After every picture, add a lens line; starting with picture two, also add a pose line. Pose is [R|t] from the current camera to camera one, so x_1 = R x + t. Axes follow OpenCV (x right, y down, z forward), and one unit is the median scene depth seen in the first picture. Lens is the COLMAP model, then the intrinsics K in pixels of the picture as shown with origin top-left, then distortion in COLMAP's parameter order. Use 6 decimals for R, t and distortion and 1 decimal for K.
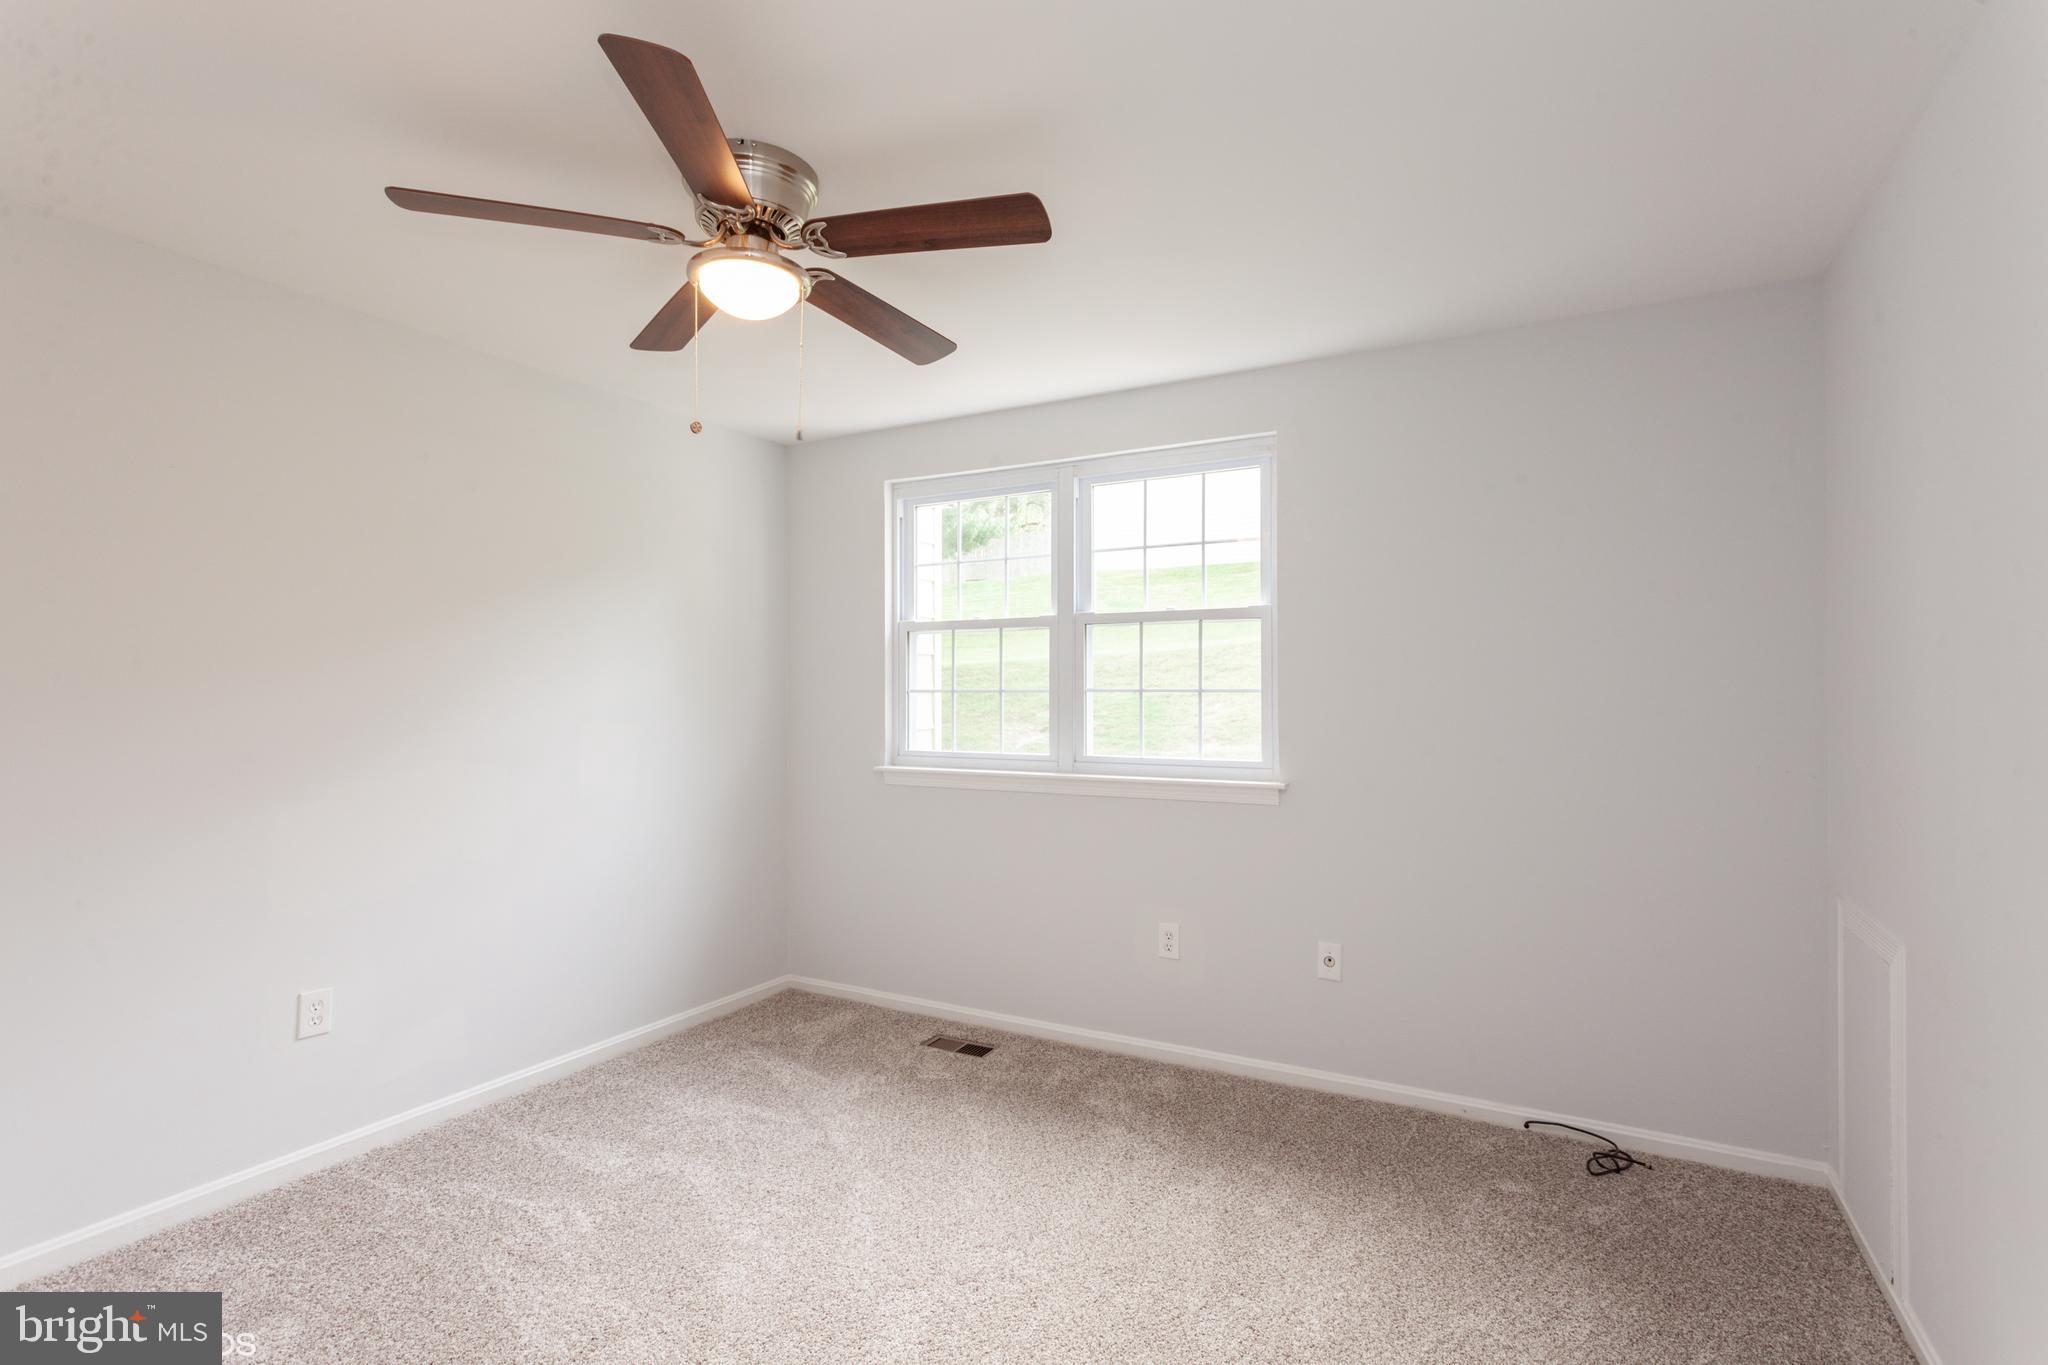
lens RADIAL K [[978.5, 0, 1027.5], [0, 978.5, 689.1], [0, 0, 1]] dist [0.003309, 0.000307]
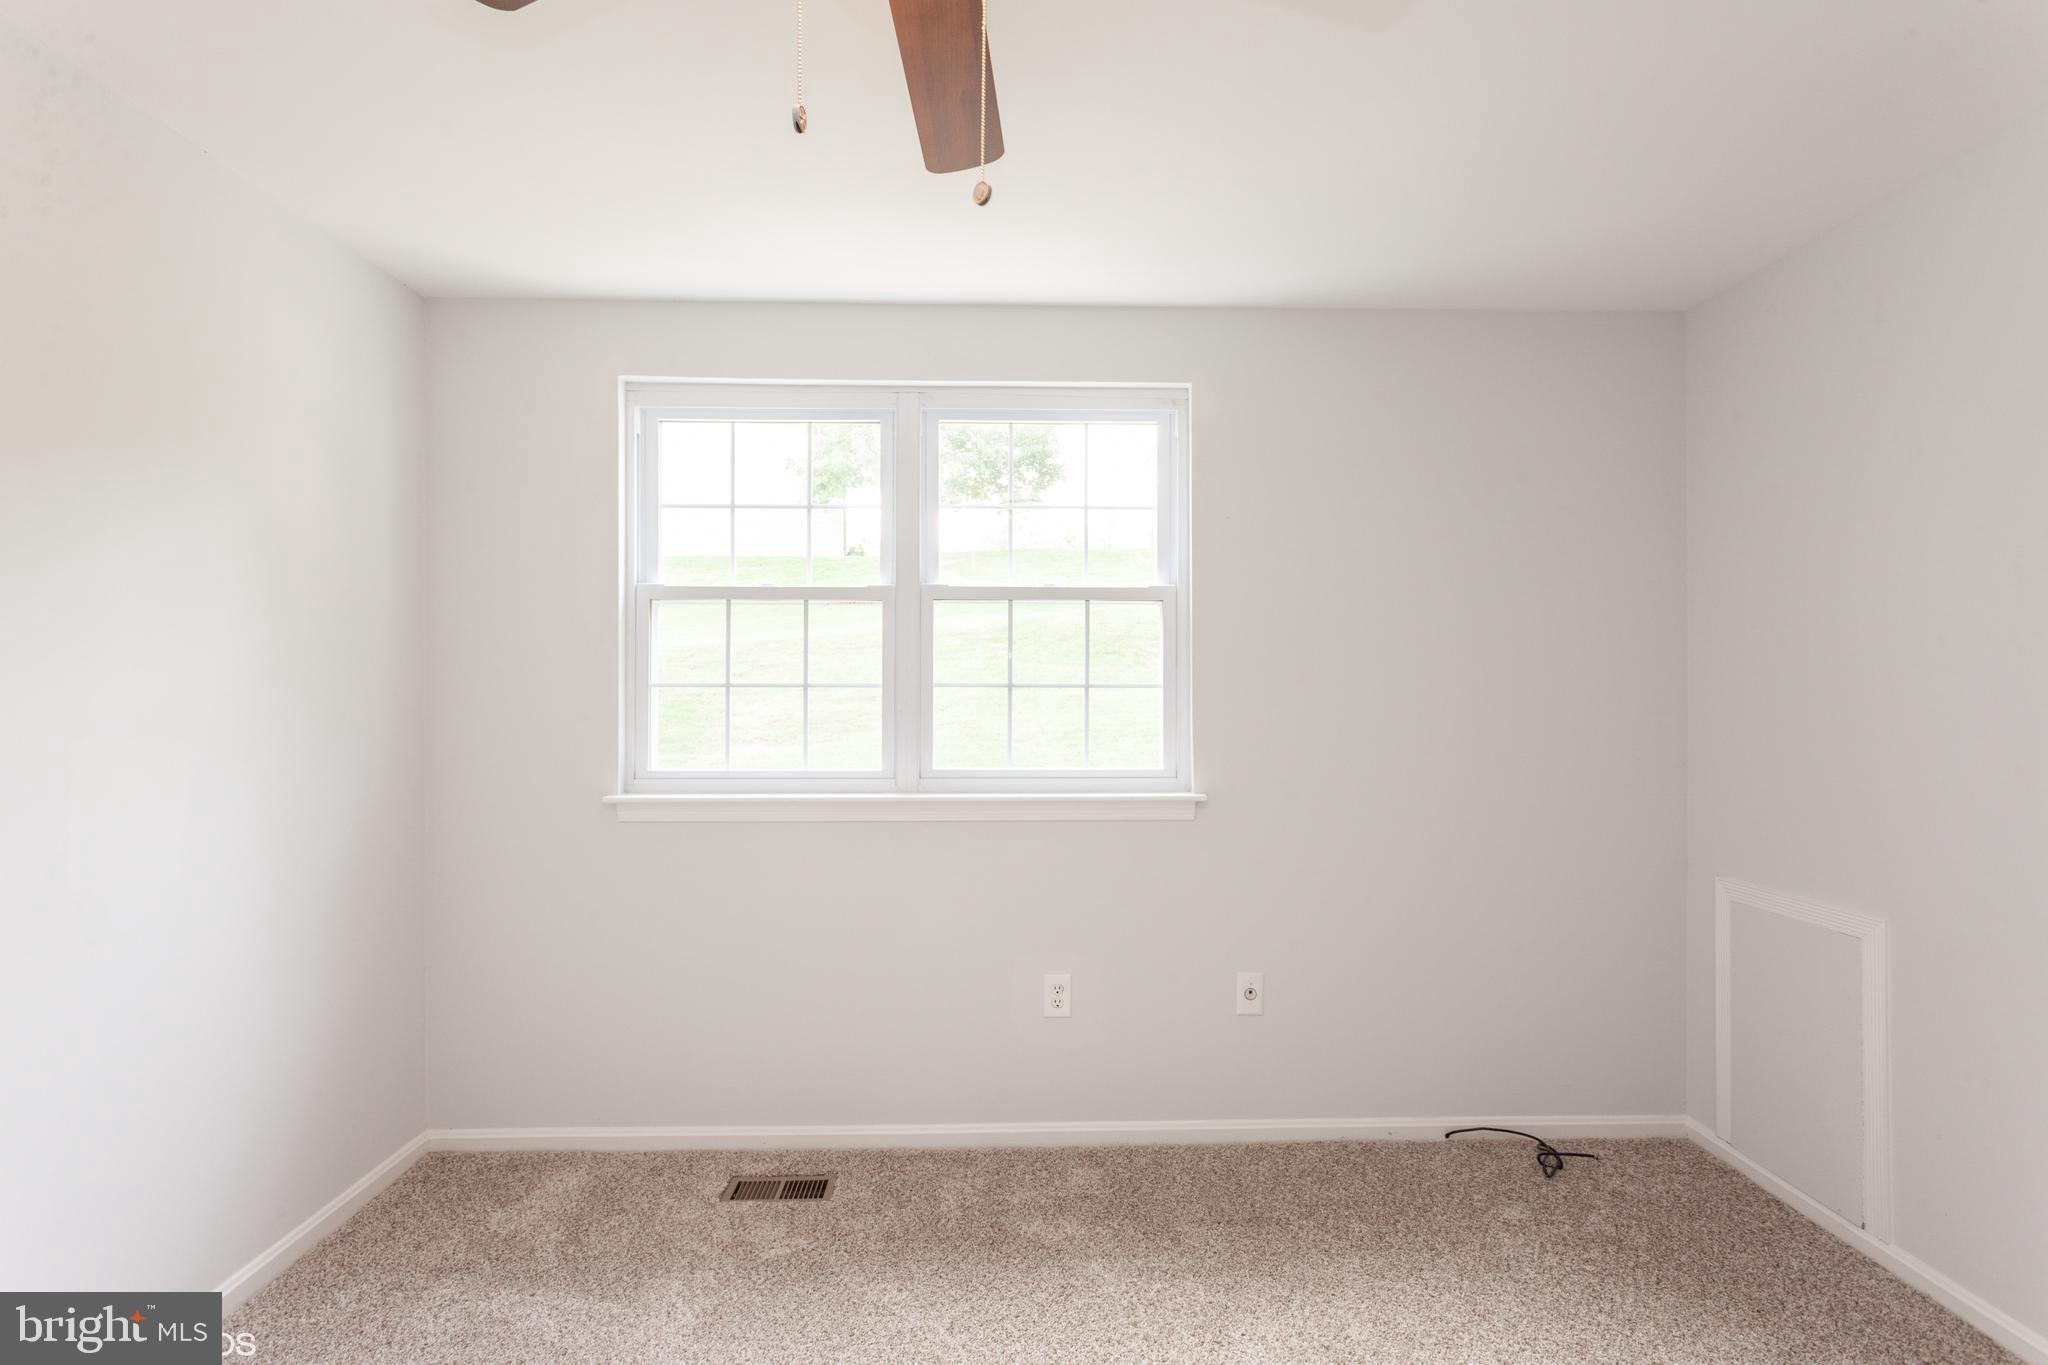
lens RADIAL K [[978.5, 0, 1027.5], [0, 978.5, 689.1], [0, 0, 1]] dist [0.003309, 0.000307]
pose [[0.861386, 0.002401, 0.507944, -0.272329], [-0.004533, 0.999985, 0.002961, 0.001904], [-0.507930, -0.004853, 0.861385, 0.300153]]
